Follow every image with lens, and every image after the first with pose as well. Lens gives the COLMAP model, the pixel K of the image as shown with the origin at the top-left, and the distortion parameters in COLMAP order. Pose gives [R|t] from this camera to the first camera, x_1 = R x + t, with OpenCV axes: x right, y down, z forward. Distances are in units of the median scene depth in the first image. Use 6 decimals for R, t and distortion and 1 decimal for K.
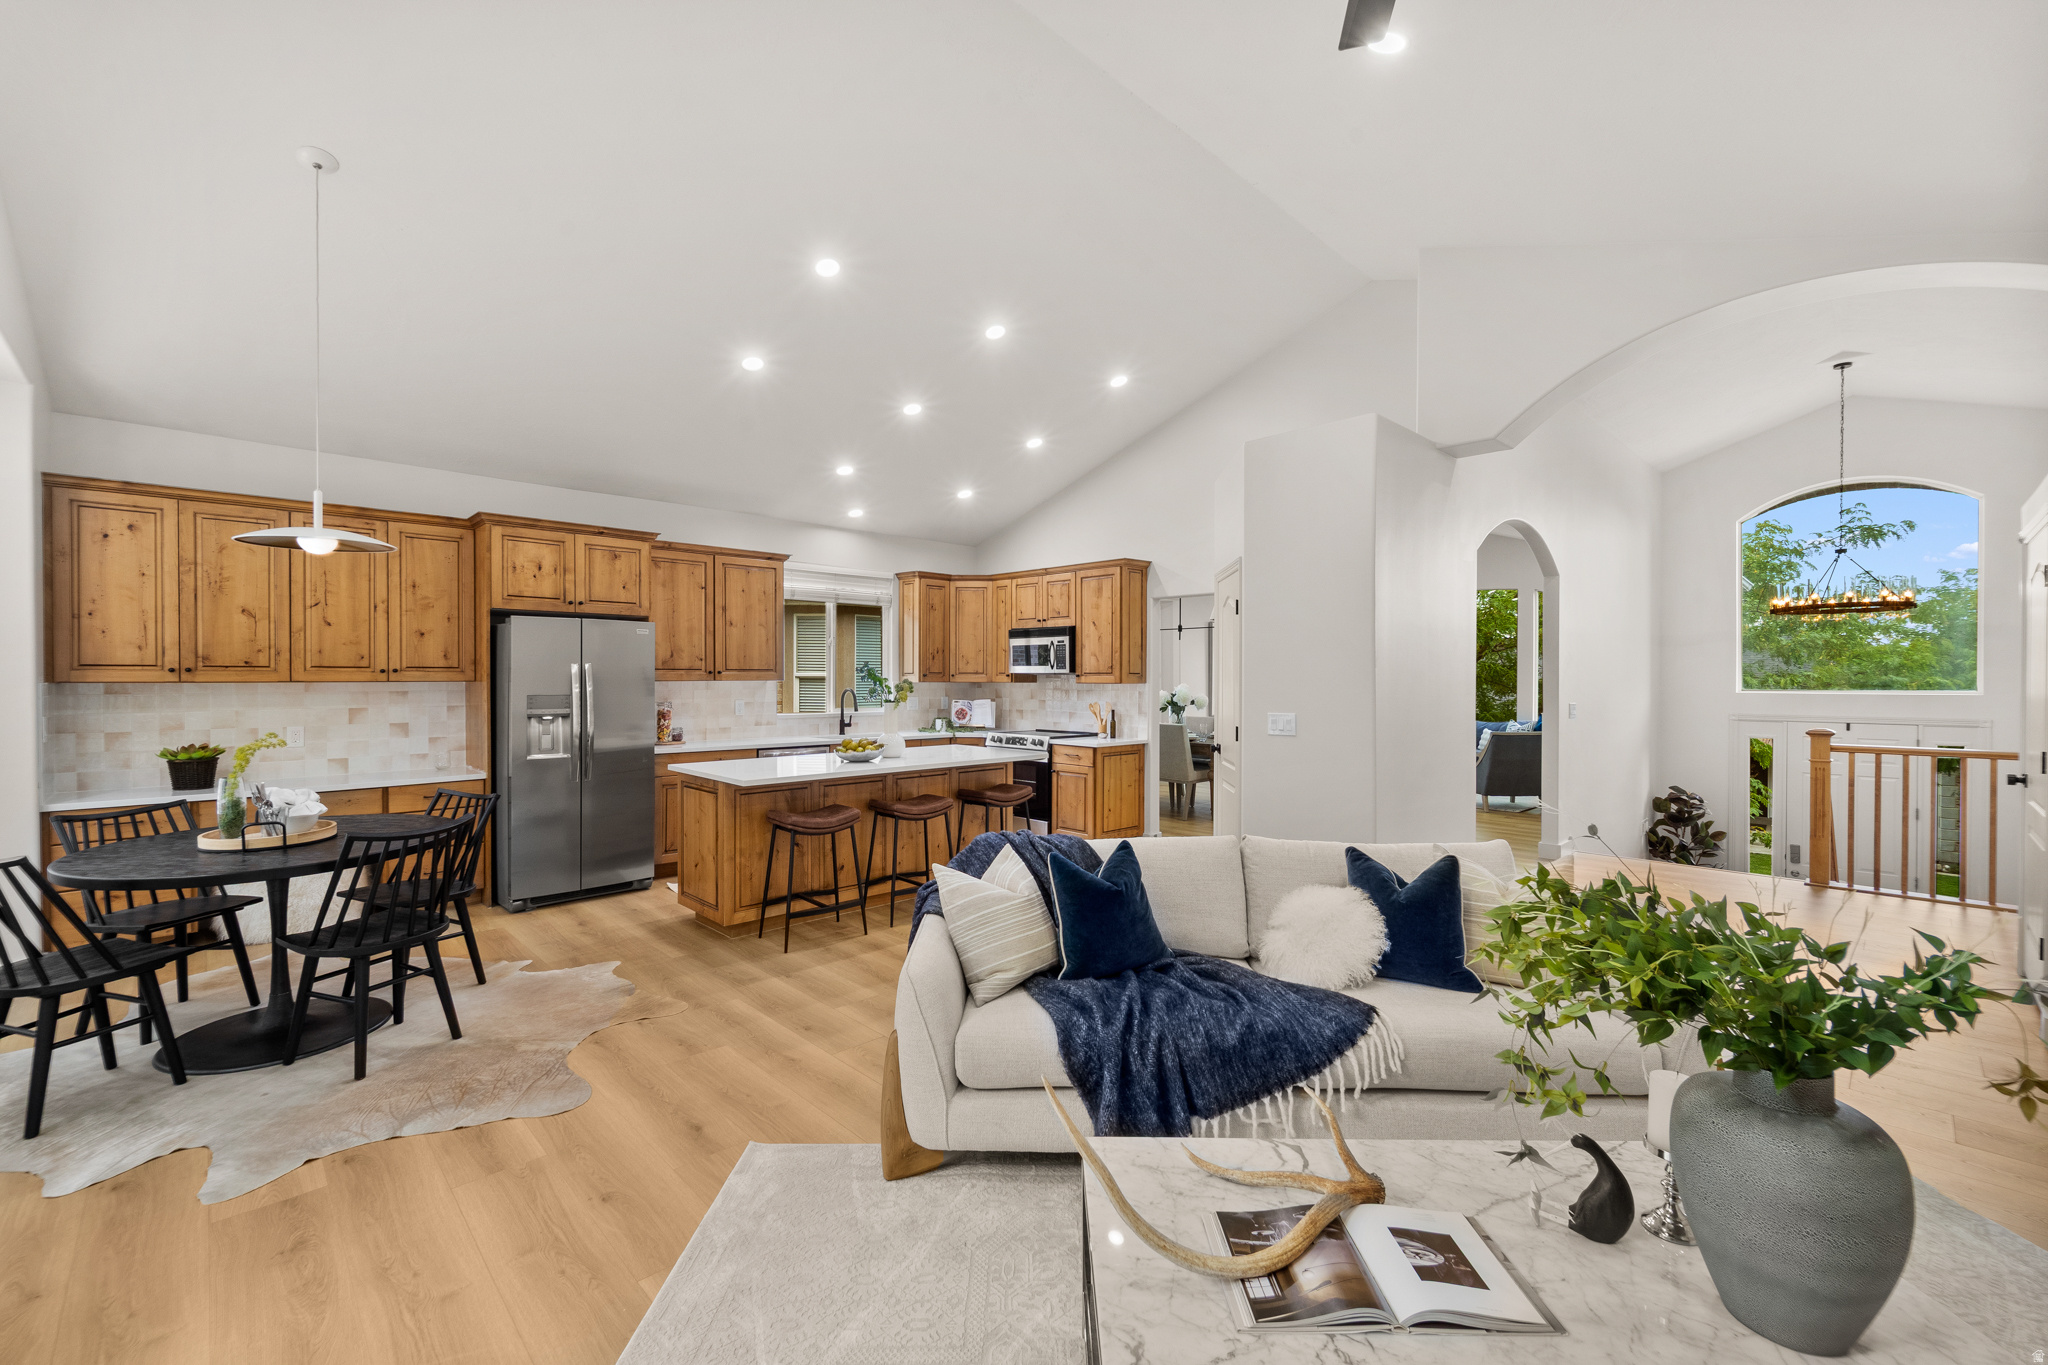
lens RADIAL K [[862.5, 0, 1024.3], [0, 862.5, 685.6], [0, 0, 1]] dist [0.002998, -0.003429]
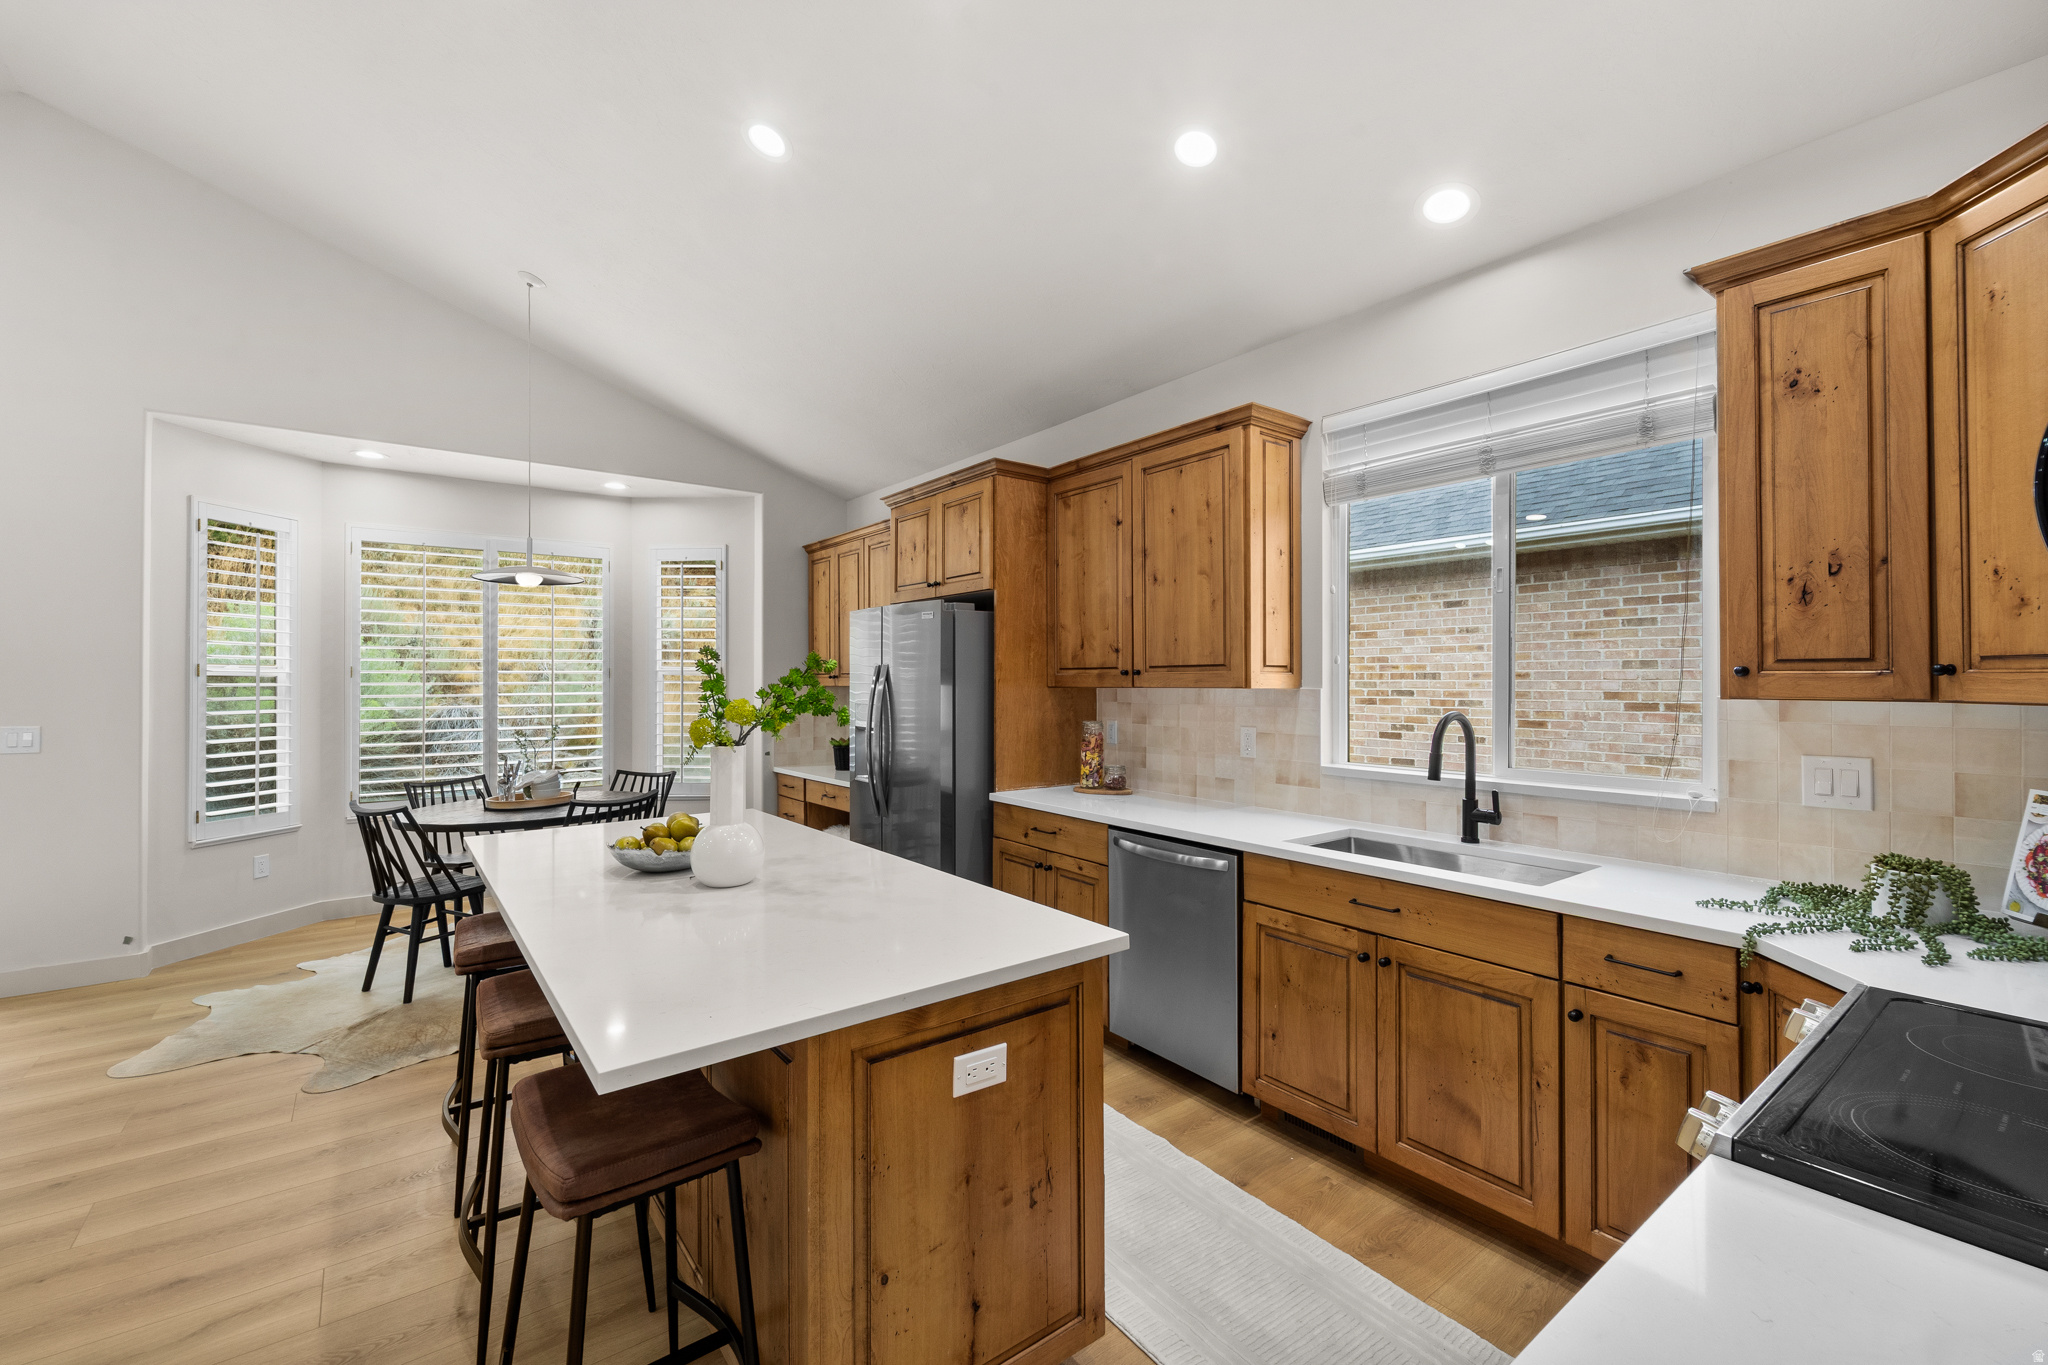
lens RADIAL K [[862.5, 0, 1026.6], [0, 862.5, 676.3], [0, 0, 1]] dist [0.002998, -0.003429]
pose [[-0.127658, -0.004392, -0.991808, 0.184362], [-0.001686, 0.999990, -0.004211, -0.010418], [0.991817, 0.001135, -0.127664, 0.972948]]
